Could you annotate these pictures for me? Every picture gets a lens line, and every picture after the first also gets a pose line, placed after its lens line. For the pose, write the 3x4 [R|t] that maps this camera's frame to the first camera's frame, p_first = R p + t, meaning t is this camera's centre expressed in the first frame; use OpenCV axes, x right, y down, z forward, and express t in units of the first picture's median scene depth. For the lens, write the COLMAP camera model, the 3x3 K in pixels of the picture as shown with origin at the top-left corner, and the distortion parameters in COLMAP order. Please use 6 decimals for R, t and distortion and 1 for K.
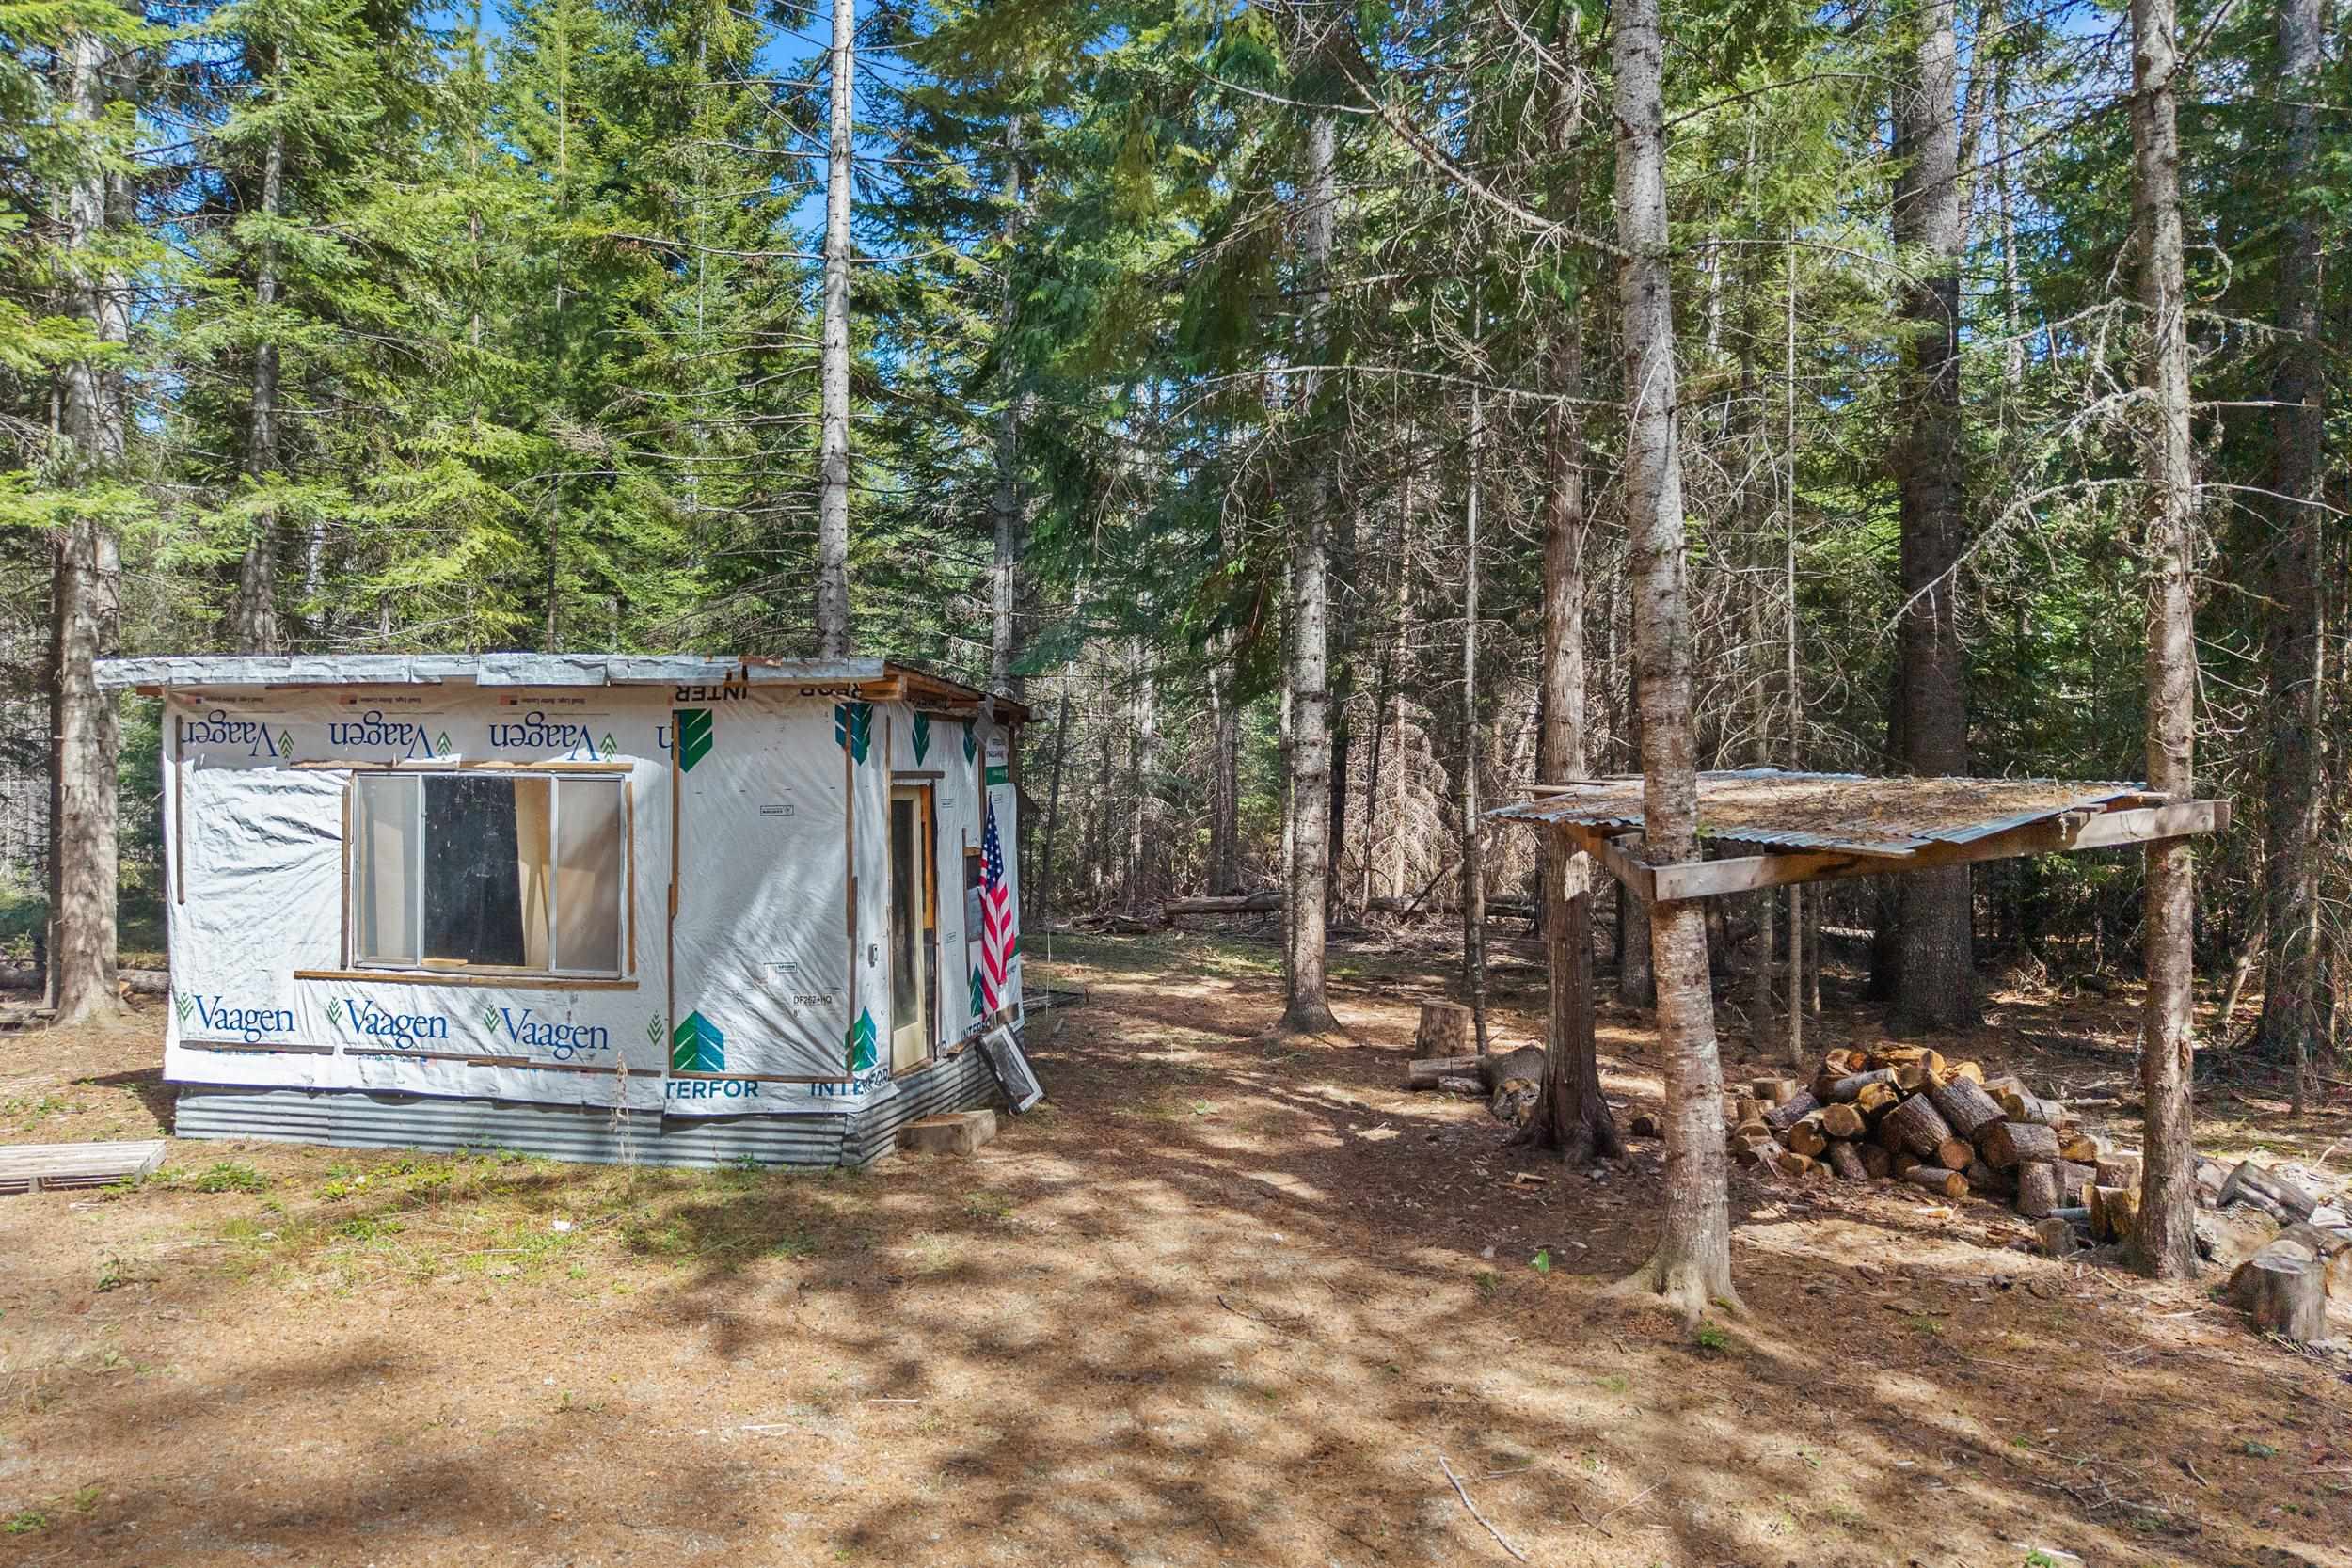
lens RADIAL K [[1575.9, 0, 1178.4], [0, 1575.9, 788.3], [0, 0, 1]] dist [0.024261, -0.026327]
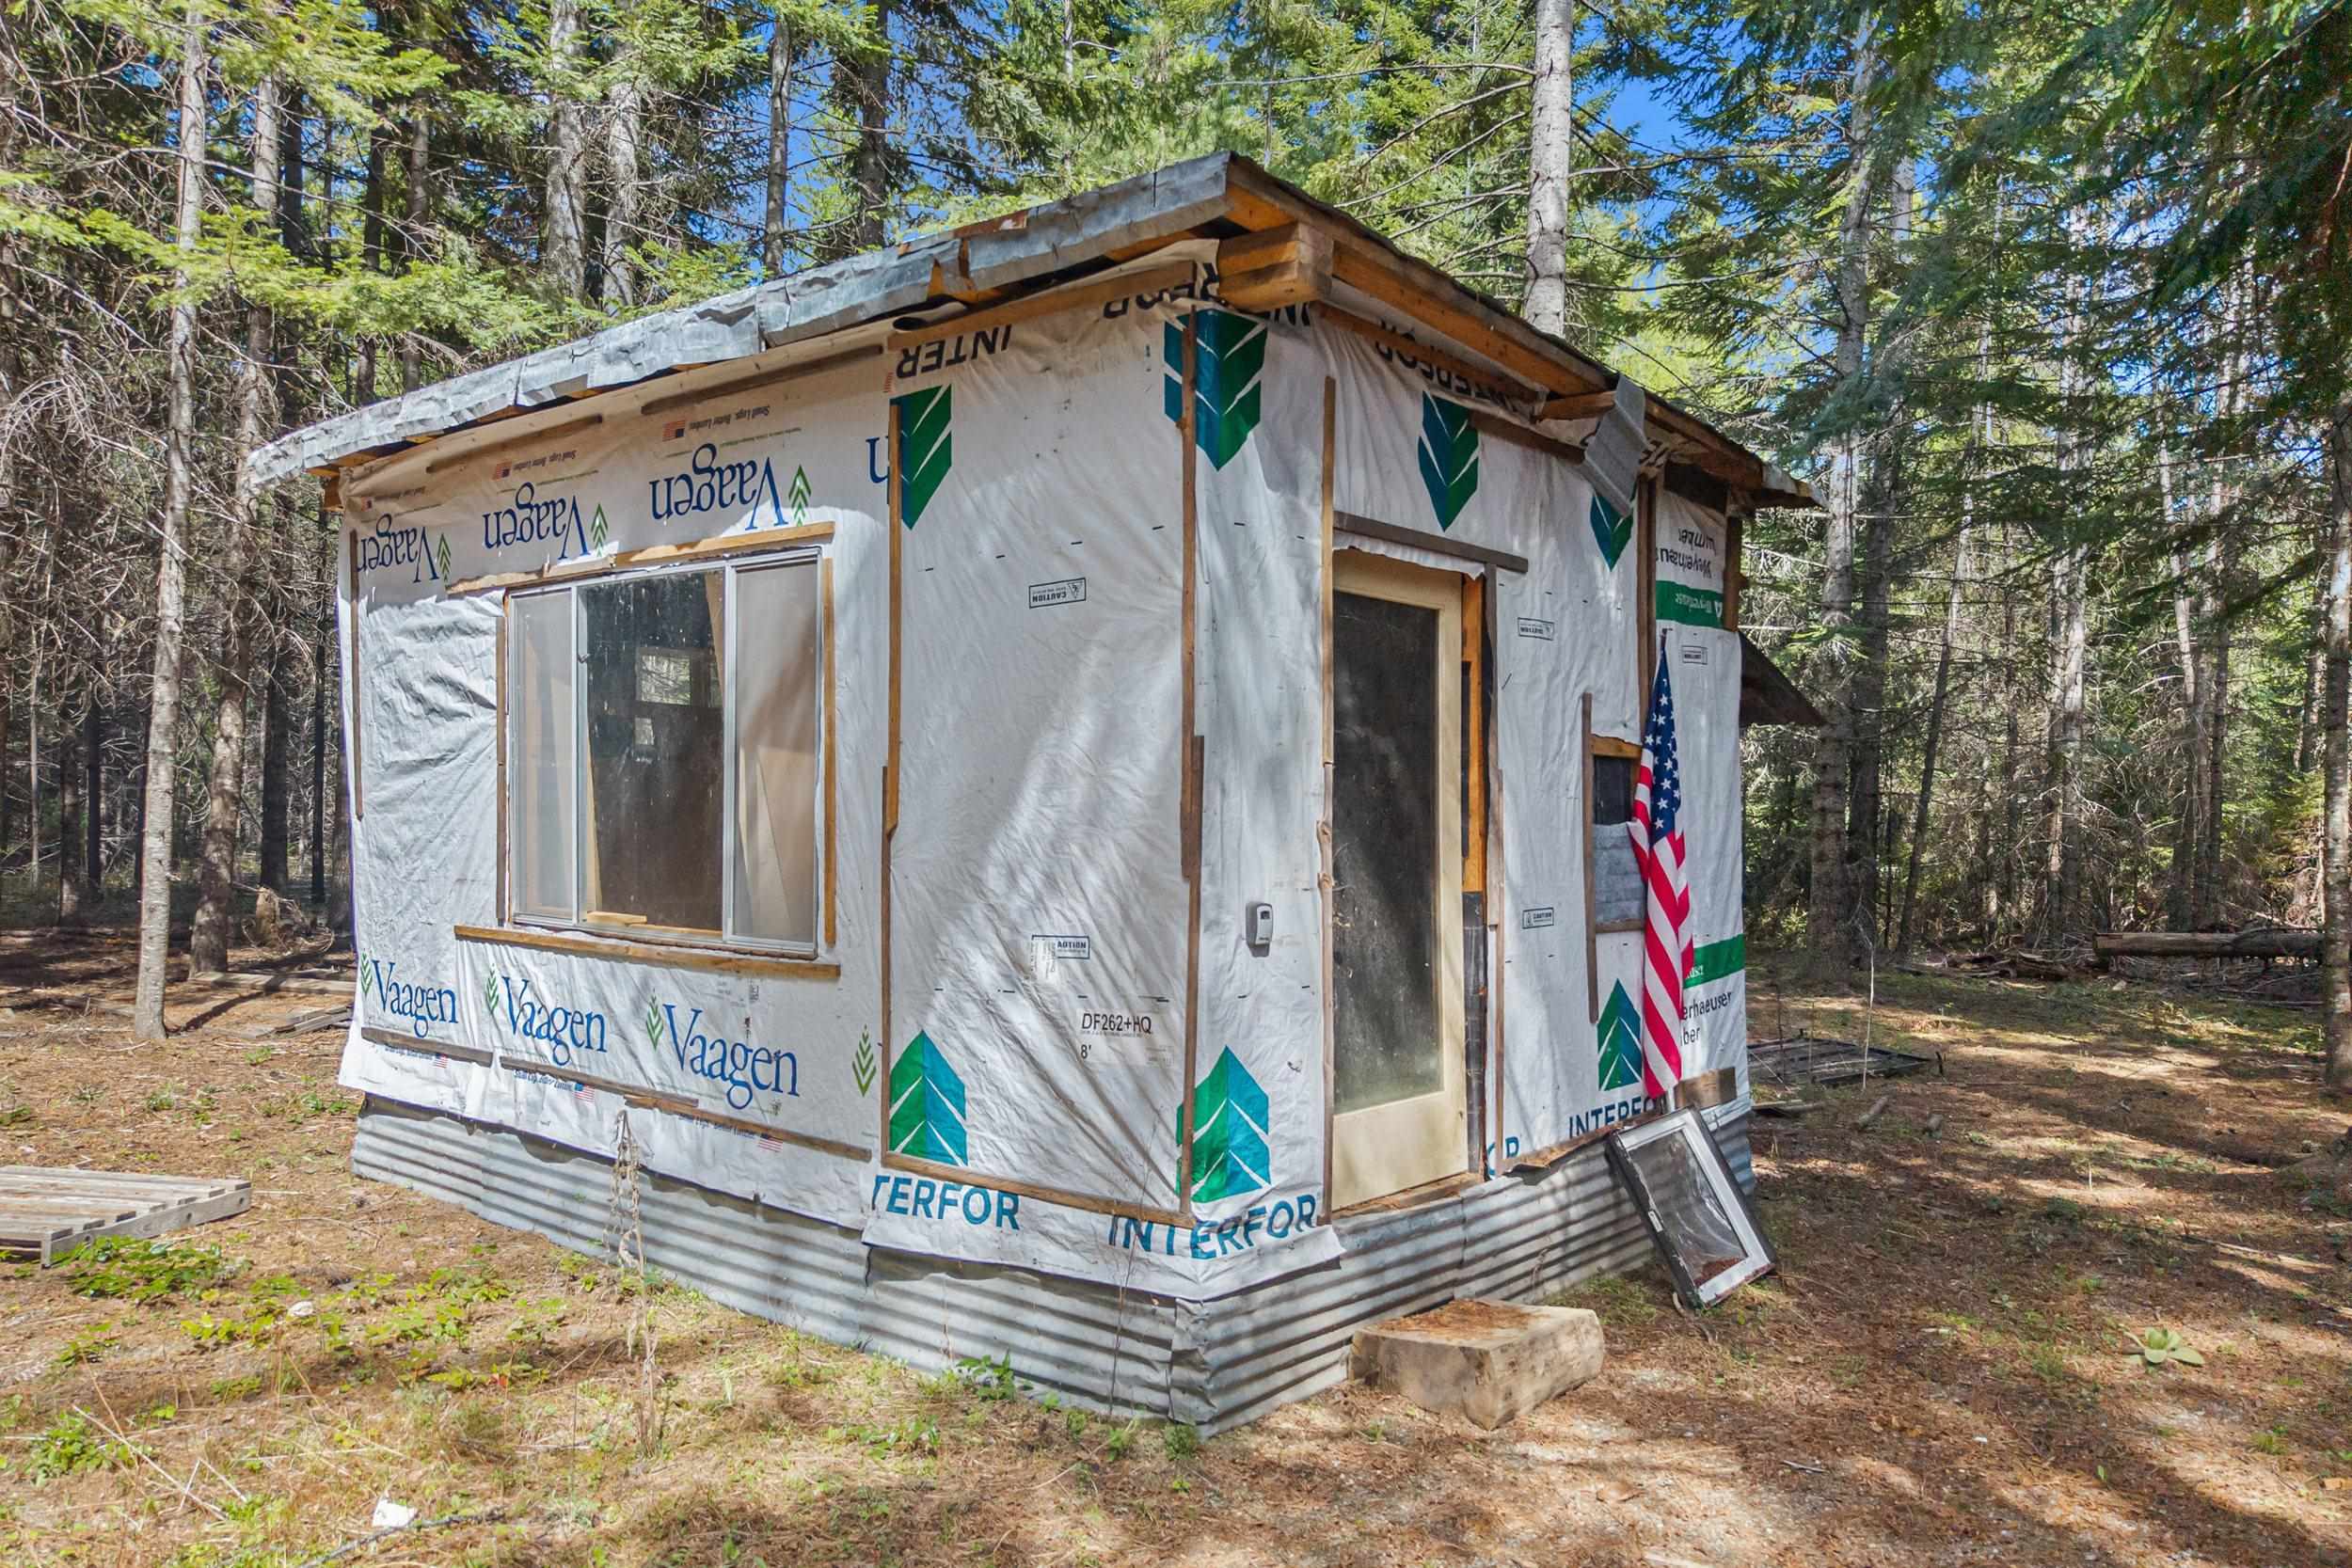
lens RADIAL K [[1575.9, 0, 1239.6], [0, 1575.9, 875.2], [0, 0, 1]] dist [0.024261, -0.026327]
pose [[0.872724, 0.015872, -0.487957, 0.006439], [-0.002652, 0.999611, 0.027773, 0.078723], [0.488208, -0.022944, 0.872426, 0.619909]]
